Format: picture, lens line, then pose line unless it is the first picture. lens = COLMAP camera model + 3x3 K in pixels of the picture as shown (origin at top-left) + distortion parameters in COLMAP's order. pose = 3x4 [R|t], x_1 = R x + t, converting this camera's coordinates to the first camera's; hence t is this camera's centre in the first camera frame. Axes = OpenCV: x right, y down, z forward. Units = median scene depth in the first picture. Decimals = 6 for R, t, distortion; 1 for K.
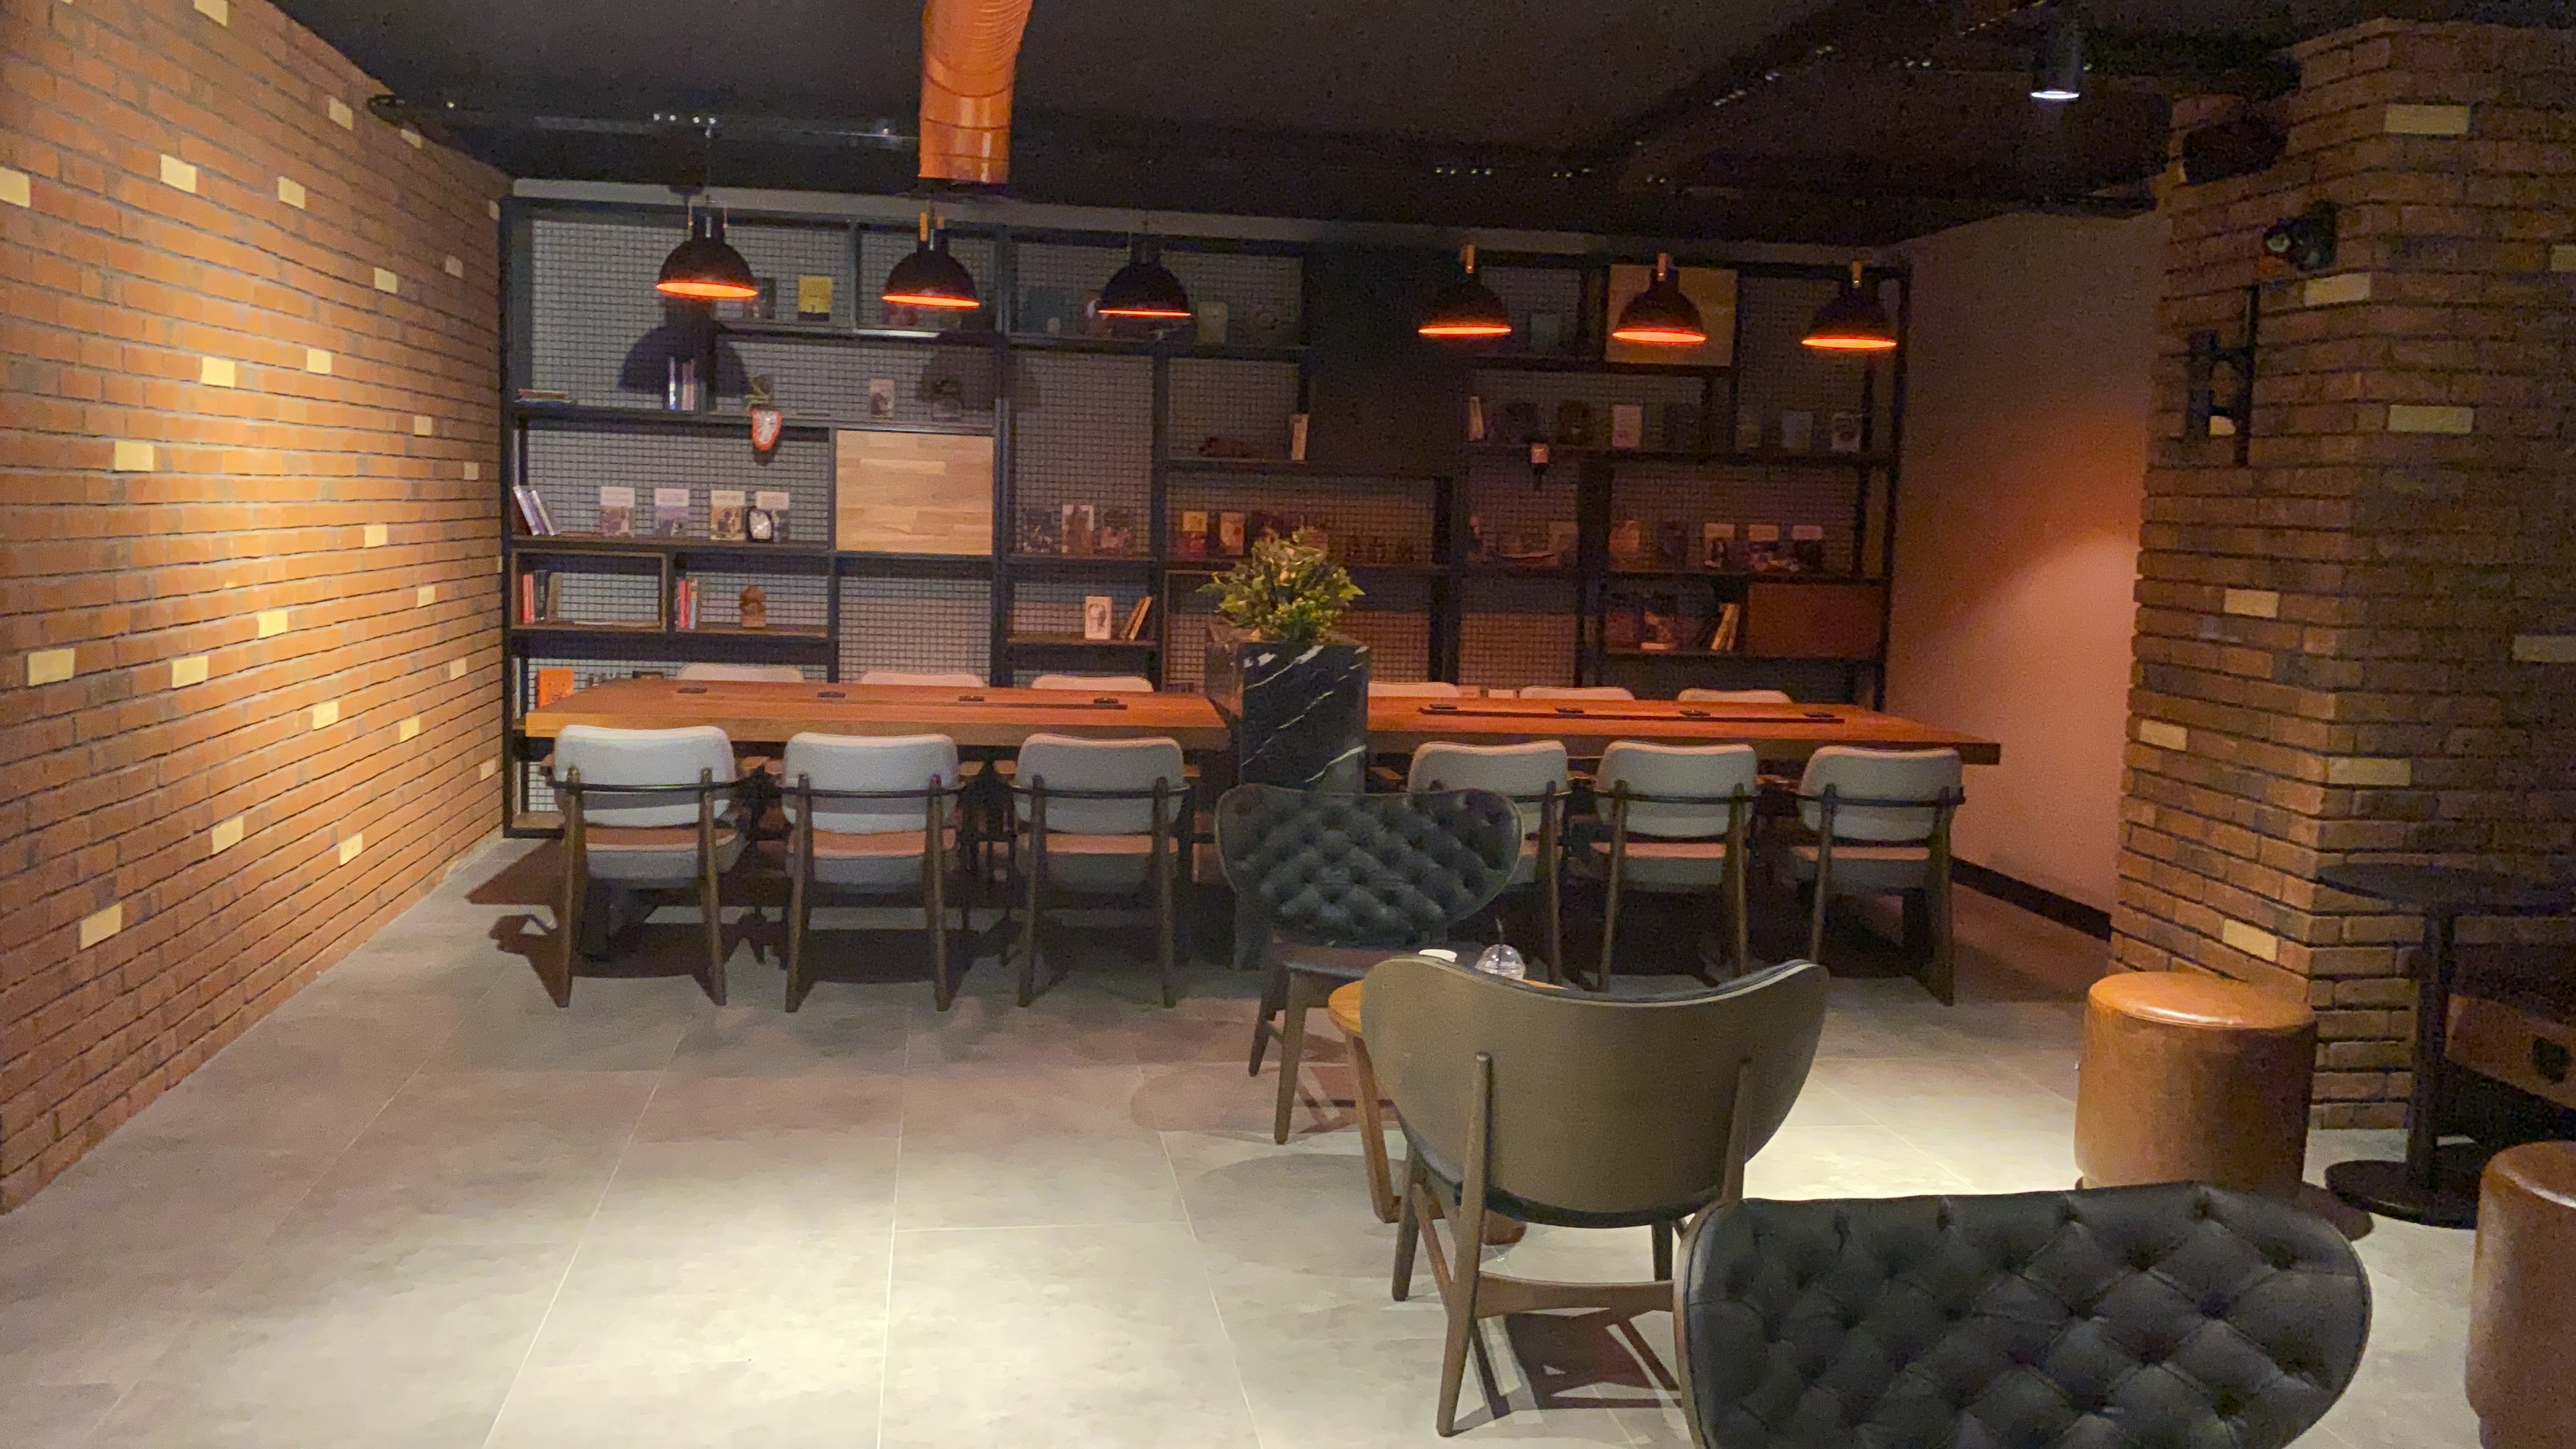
lens RADIAL K [[2079.9, 0, 1291.8], [0, 2079.9, 720.7], [0, 0, 1]] dist [0.015890, -0.013844]
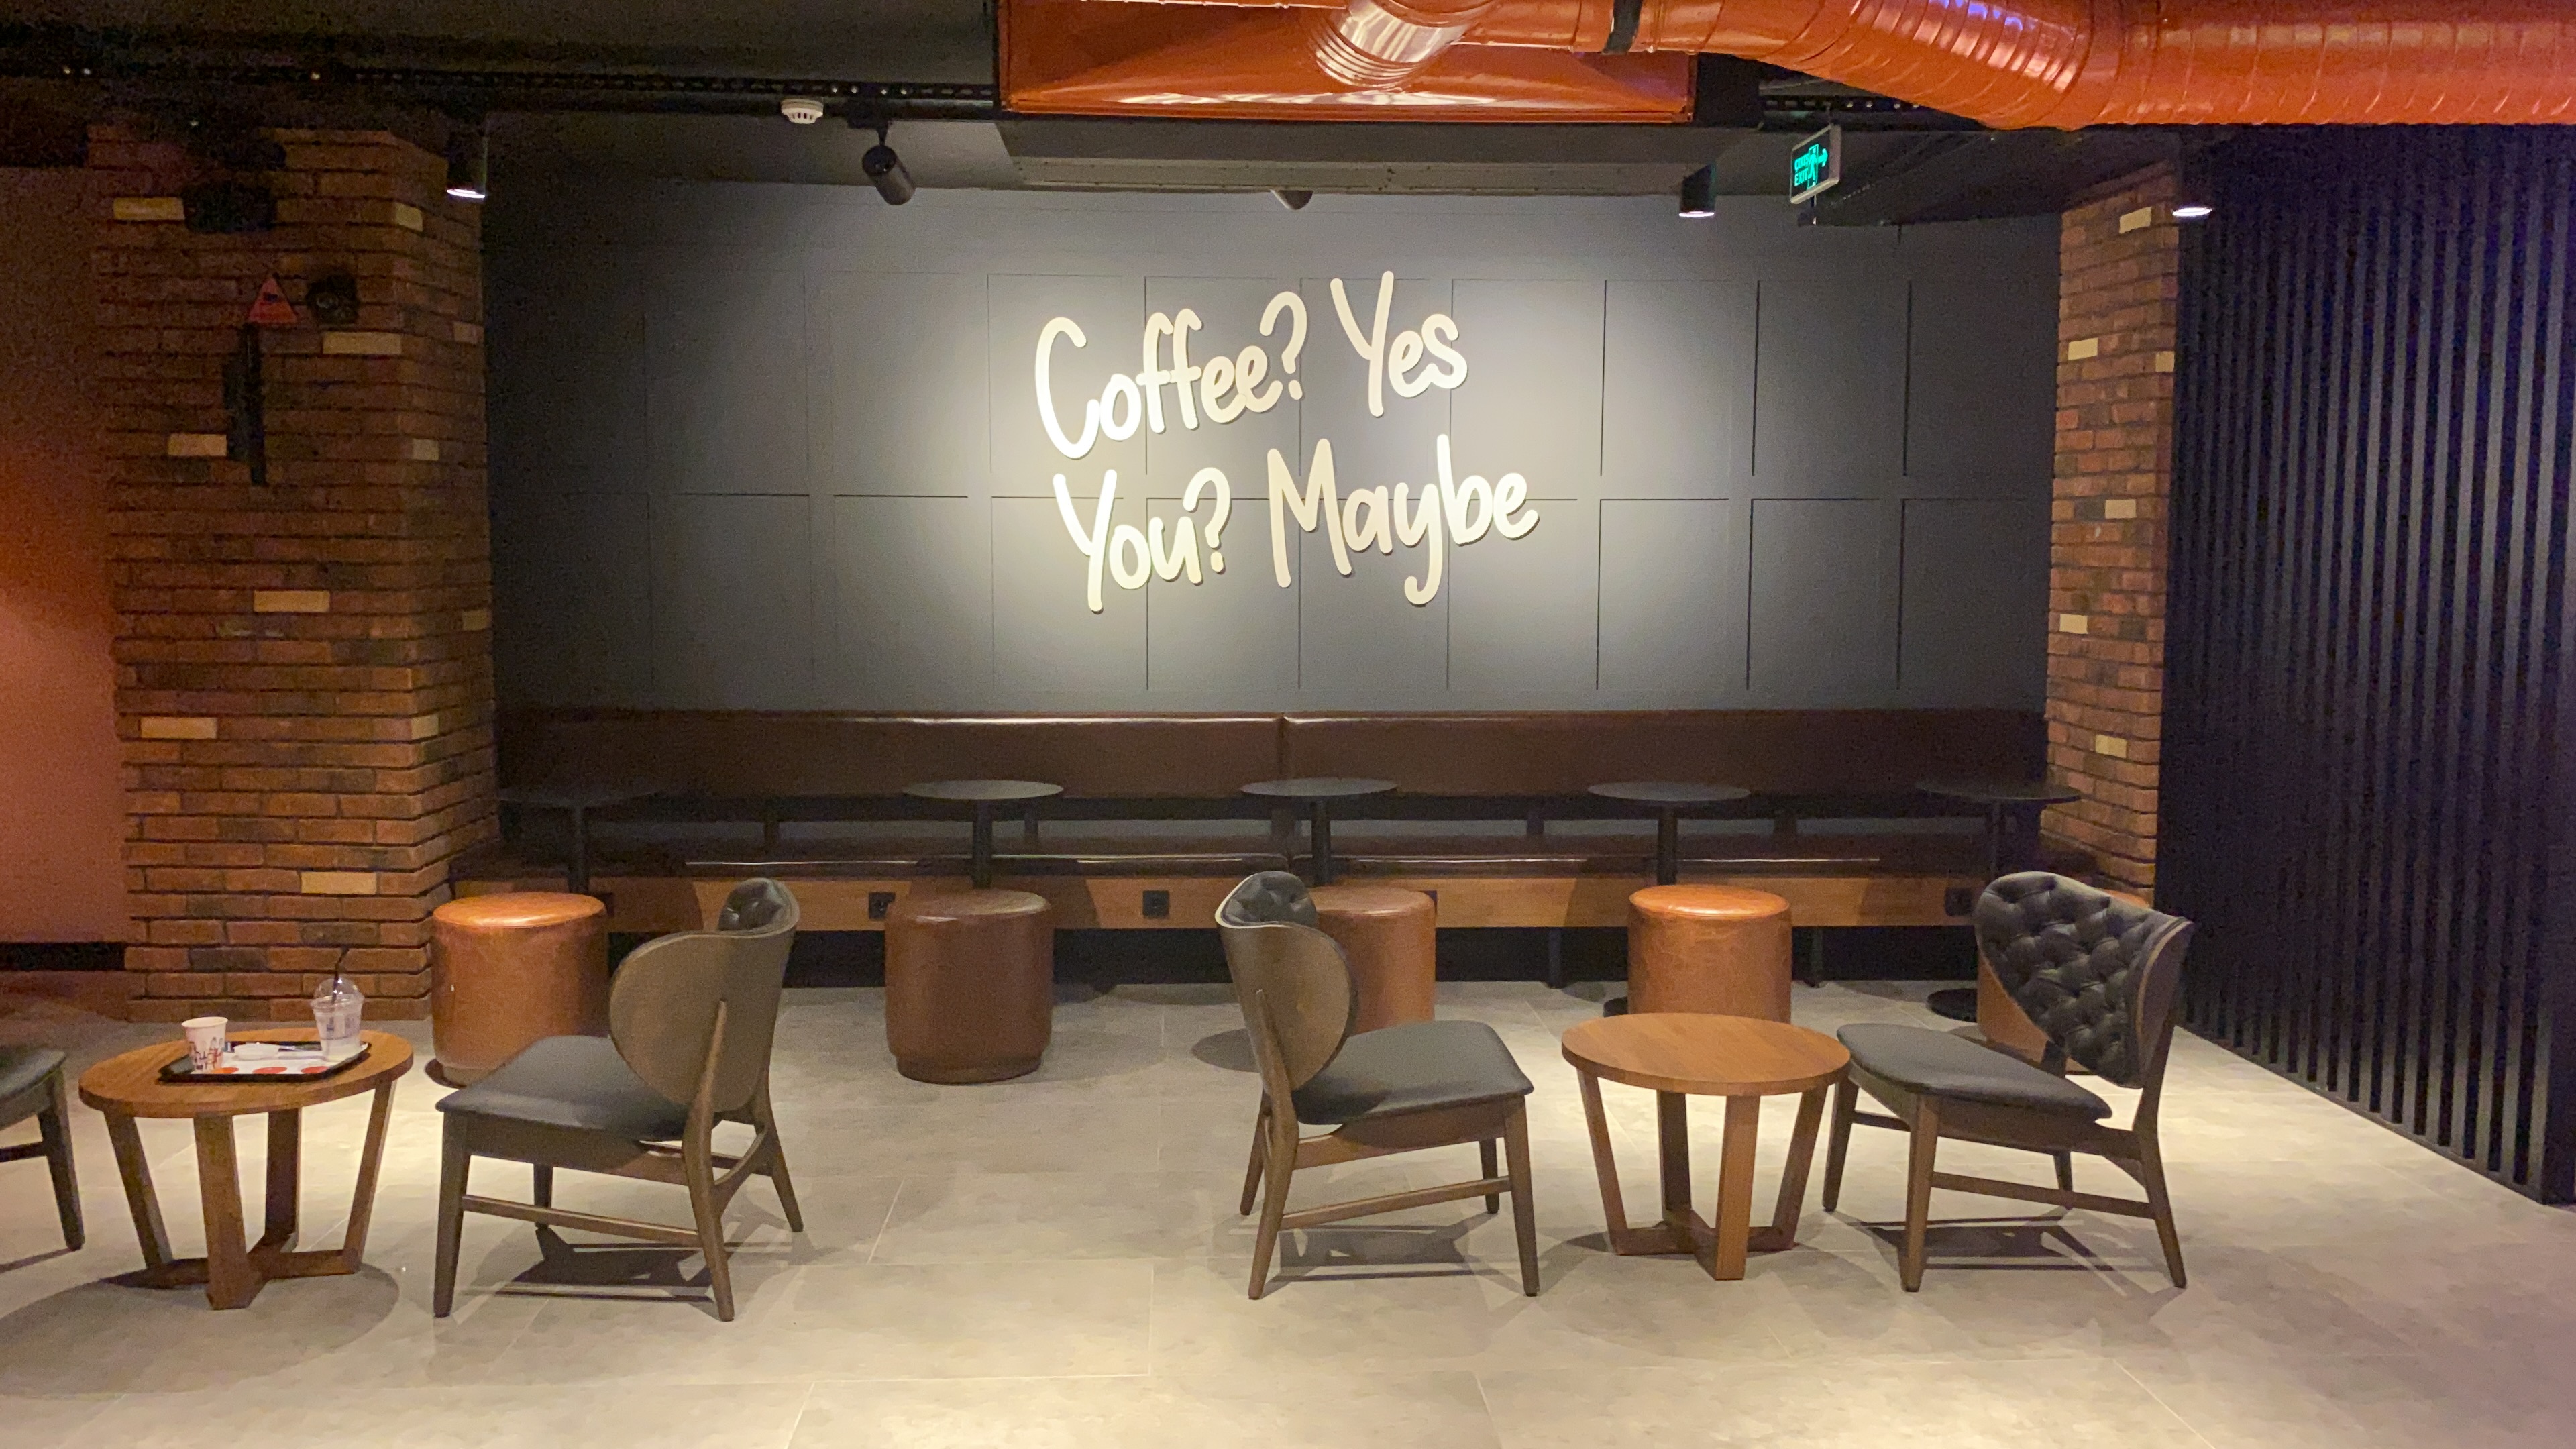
lens RADIAL K [[2079.9, 0, 1293.8], [0, 2079.9, 726.2], [0, 0, 1]] dist [0.015890, -0.013844]
pose [[0.104628, -0.128003, 0.986239, -0.664484], [0.105535, 0.987512, 0.116972, -0.066789], [-0.988896, 0.091844, 0.116830, 0.320803]]
